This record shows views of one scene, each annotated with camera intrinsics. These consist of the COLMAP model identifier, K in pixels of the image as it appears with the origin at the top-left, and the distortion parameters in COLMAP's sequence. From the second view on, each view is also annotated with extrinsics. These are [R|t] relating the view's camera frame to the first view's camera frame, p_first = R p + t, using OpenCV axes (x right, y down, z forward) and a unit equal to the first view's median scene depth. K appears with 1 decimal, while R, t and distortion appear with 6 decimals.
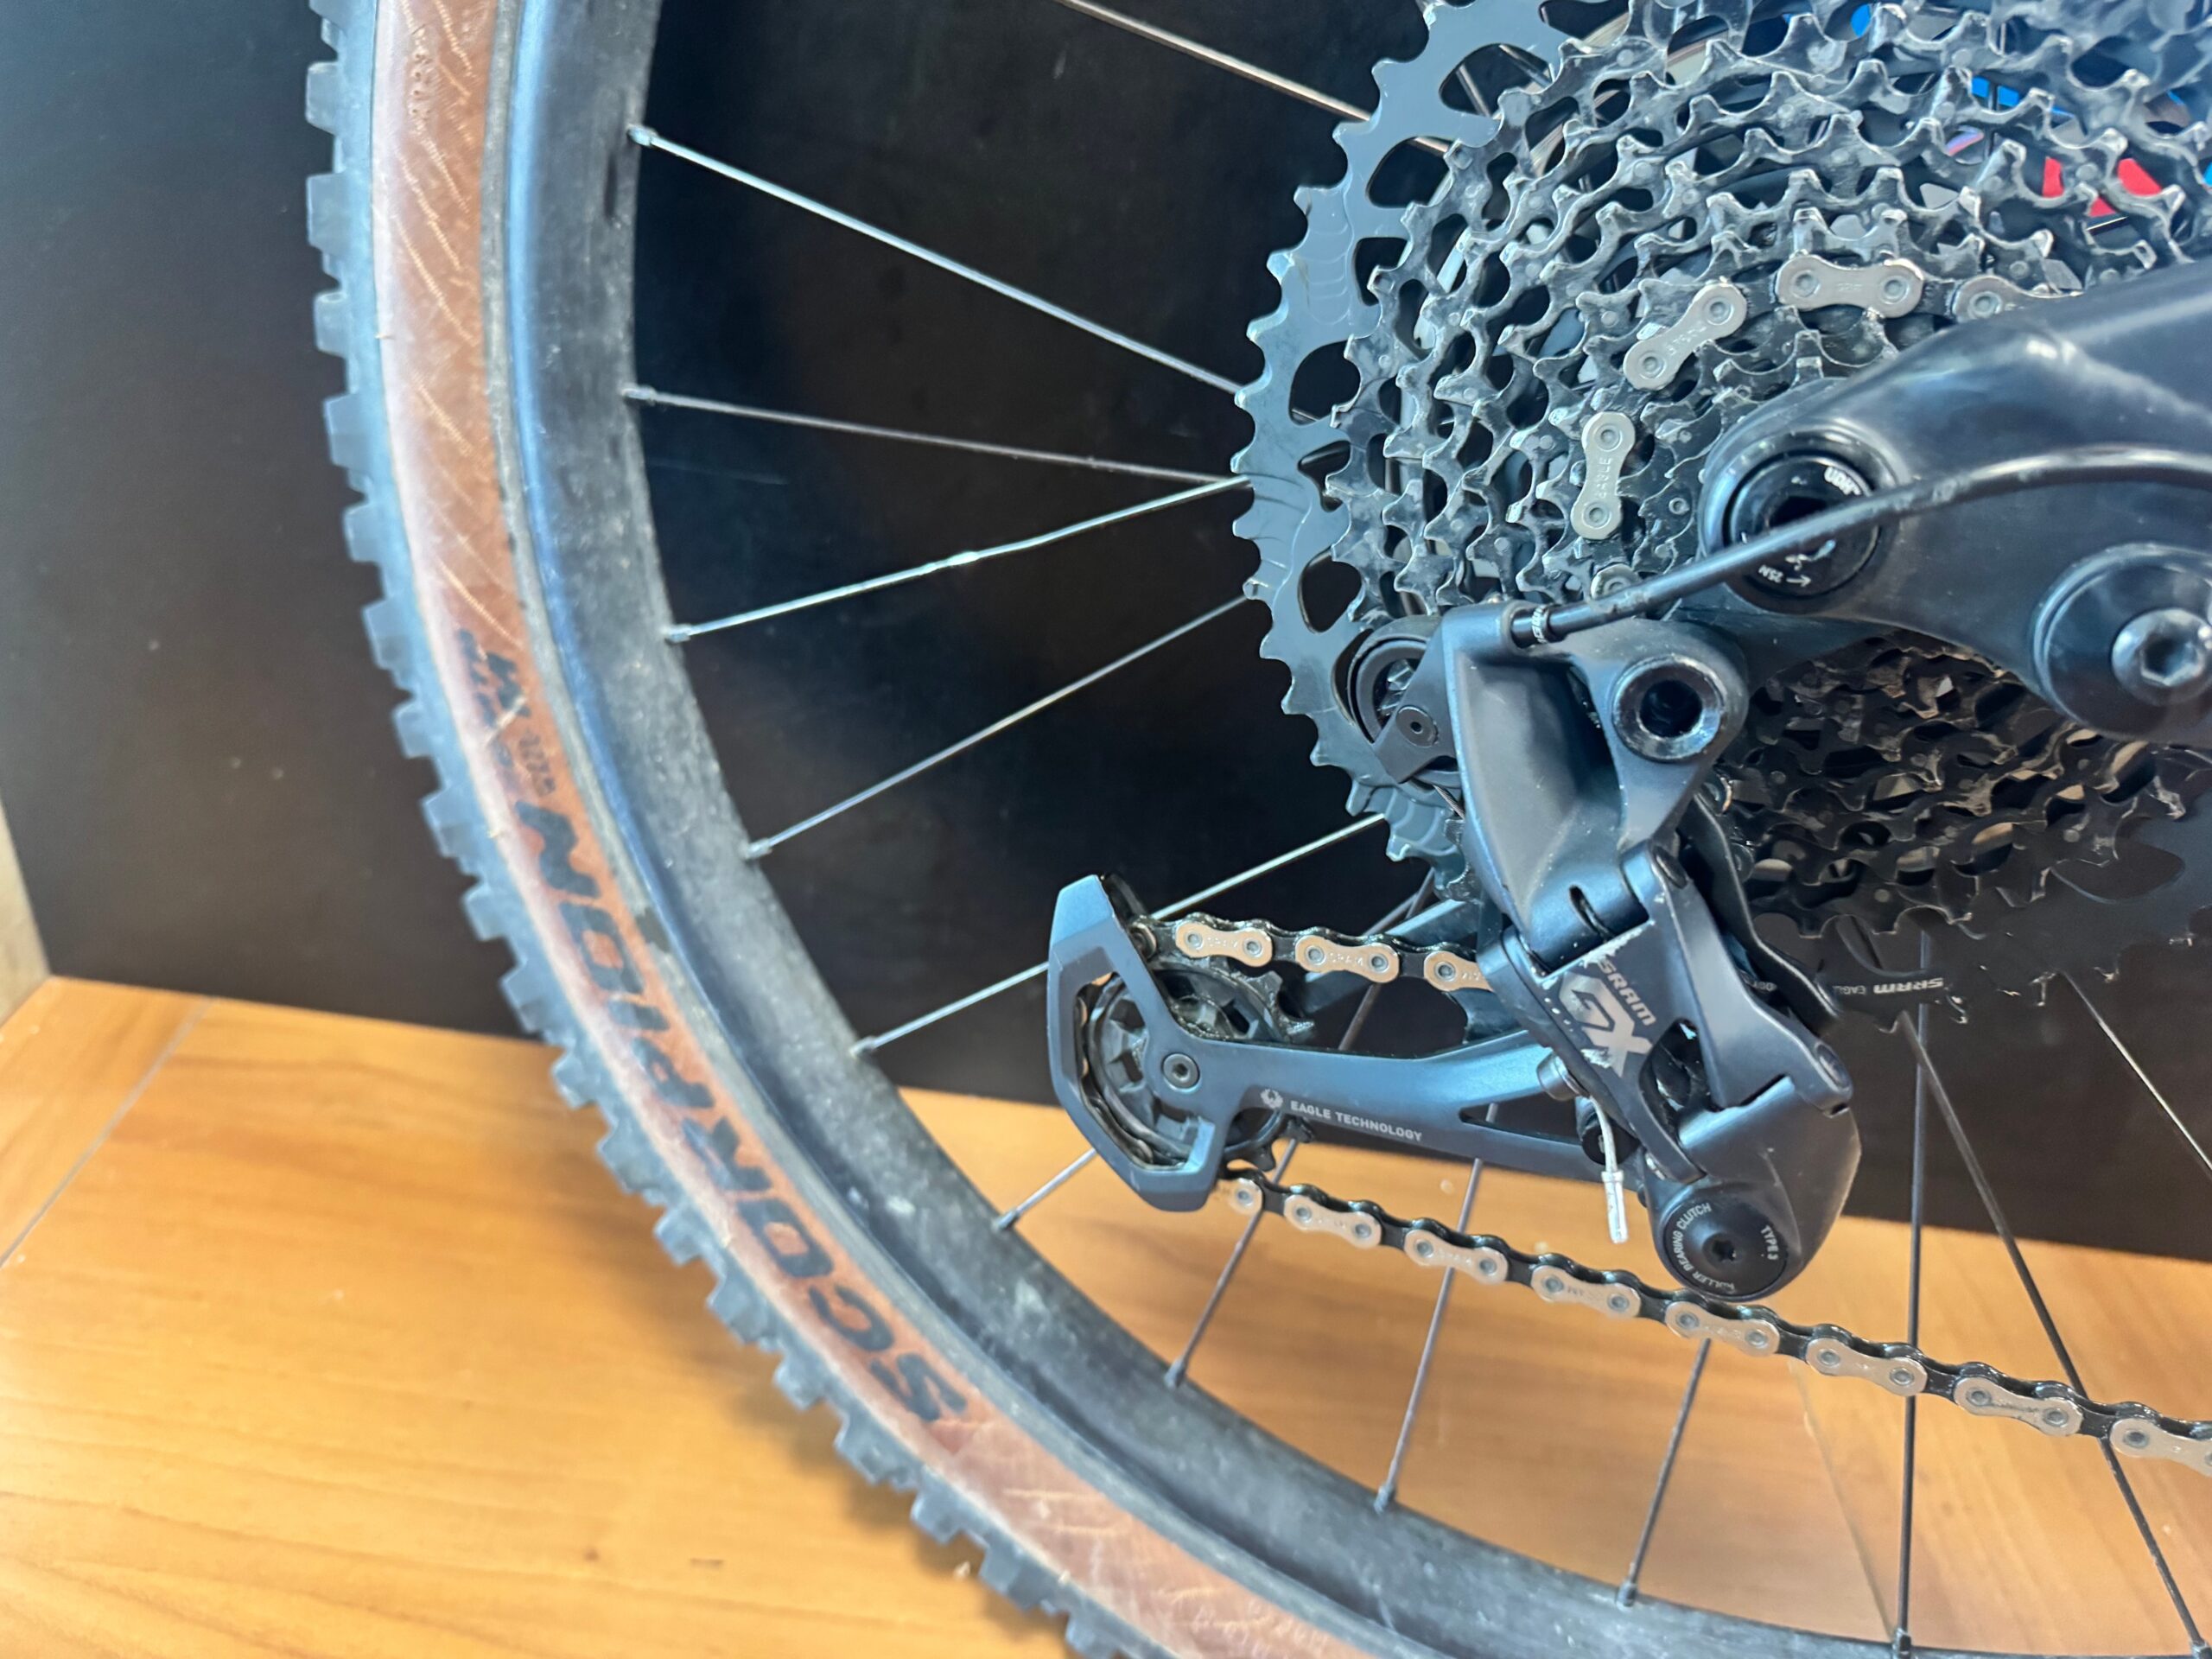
lens RADIAL K [[1550.7, 0, 1140.3], [0, 1550.7, 841.6], [0, 0, 1]] dist [0.024368, -0.047822]
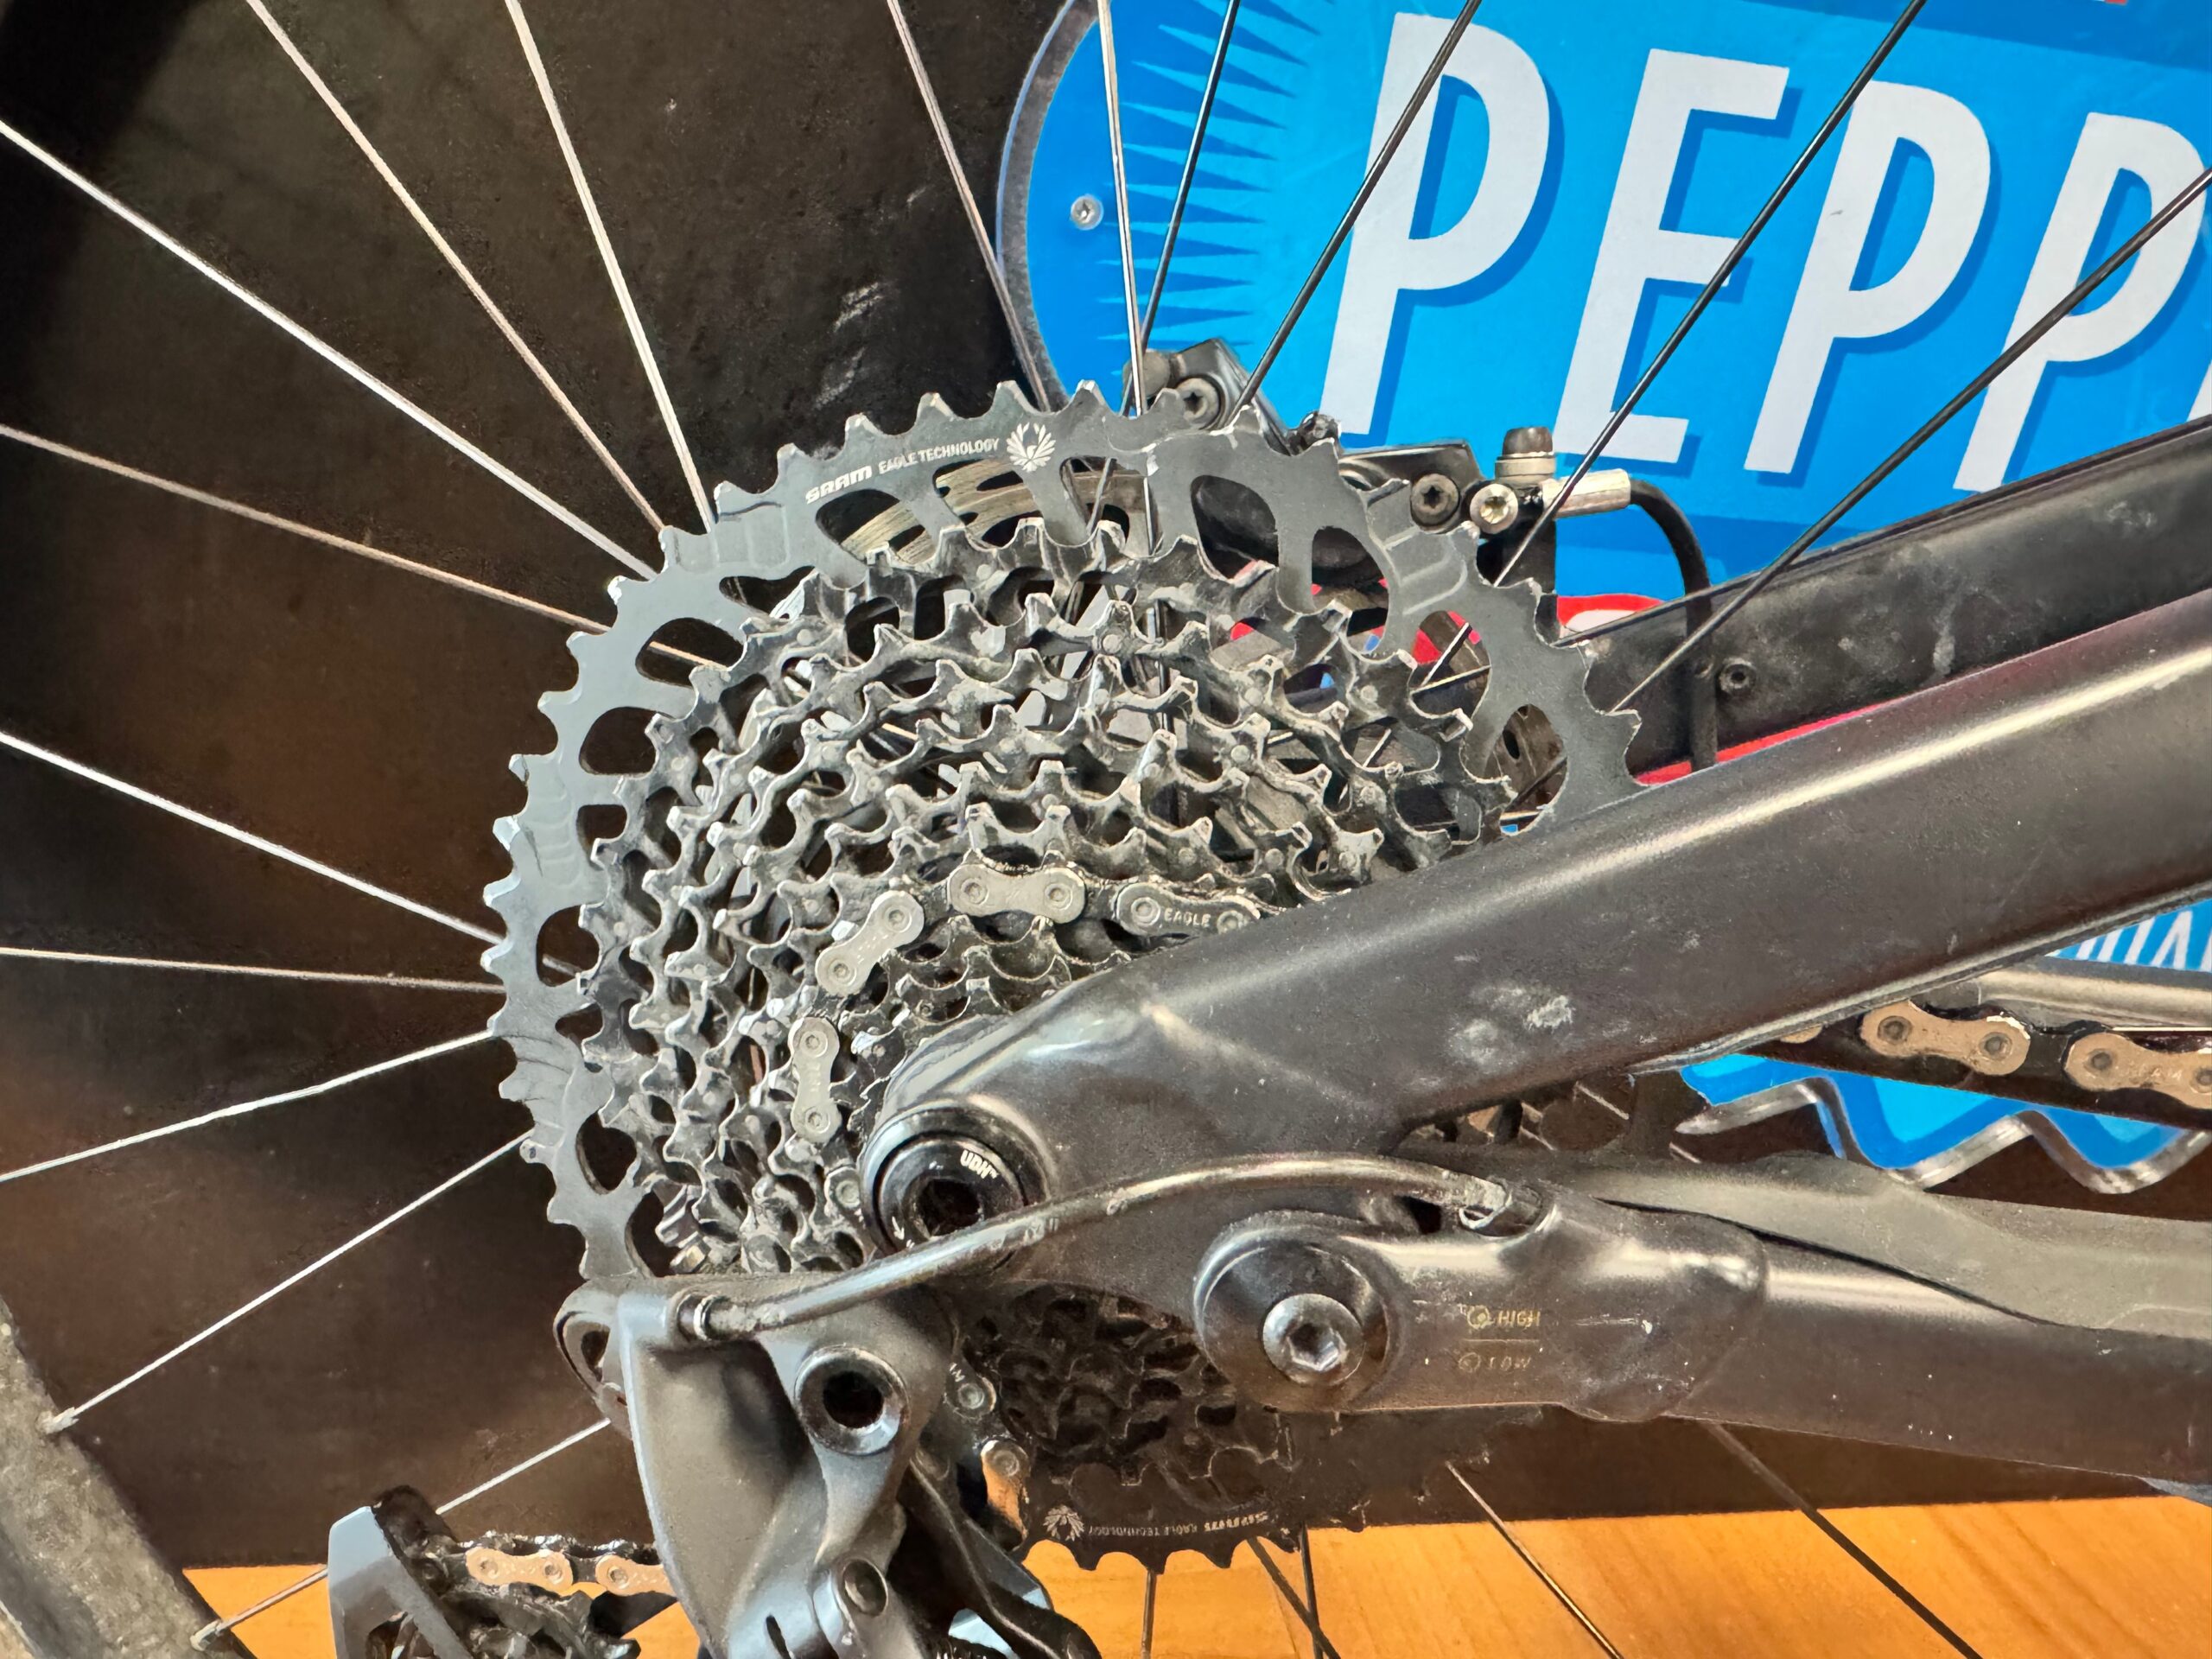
lens RADIAL K [[1550.7, 0, 1012.4], [0, 1550.7, 867.4], [0, 0, 1]] dist [0.024368, -0.047822]
pose [[0.981275, -0.096164, 0.166890, 0.236165], [0.114656, 0.987847, -0.104944, -0.219060], [-0.154770, 0.122113, 0.980375, 0.037016]]
